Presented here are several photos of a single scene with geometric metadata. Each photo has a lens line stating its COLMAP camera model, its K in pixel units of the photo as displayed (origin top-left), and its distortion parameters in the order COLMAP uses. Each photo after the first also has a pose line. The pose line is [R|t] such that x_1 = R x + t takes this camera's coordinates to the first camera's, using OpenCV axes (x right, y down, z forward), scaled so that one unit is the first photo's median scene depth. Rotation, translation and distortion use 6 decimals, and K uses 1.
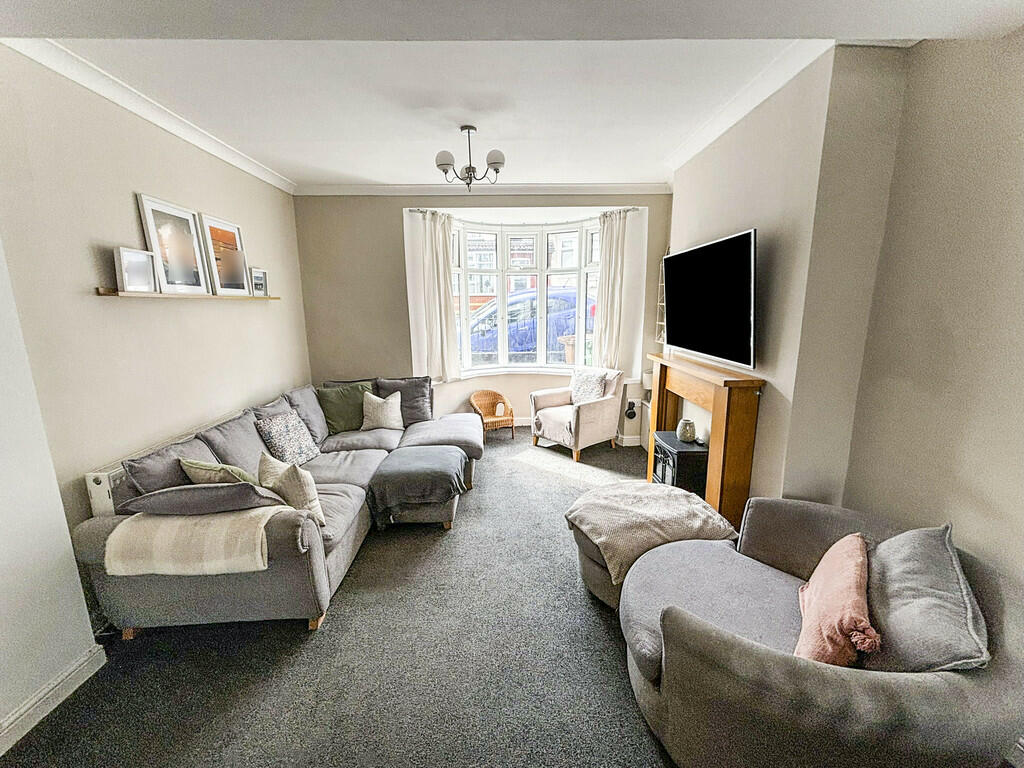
lens RADIAL K [[411.2, 0, 513.3], [0, 411.2, 386.7], [0, 0, 1]] dist [-0.000205, -0.000023]
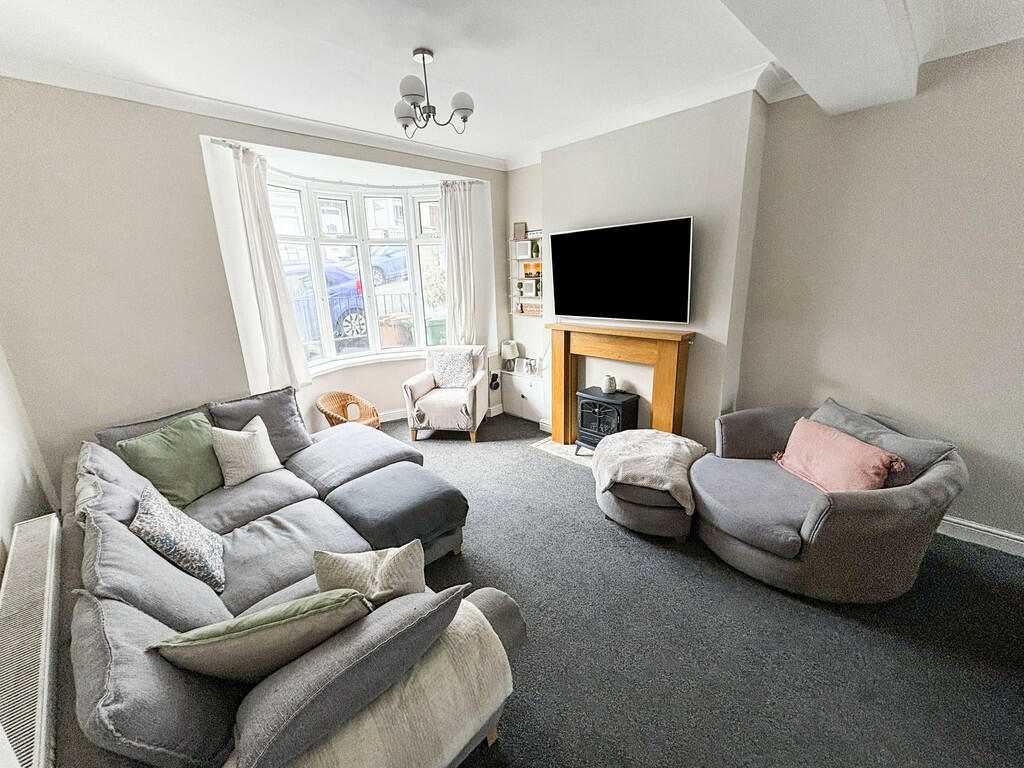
lens RADIAL K [[411.2, 0, 513.3], [0, 411.2, 386.7], [0, 0, 1]] dist [-0.000205, -0.000023]
pose [[0.738809, -0.195113, 0.645052, -0.392813], [0.157290, 0.980660, 0.116474, -0.048683], [-0.655302, 0.015408, 0.755210, 0.204246]]
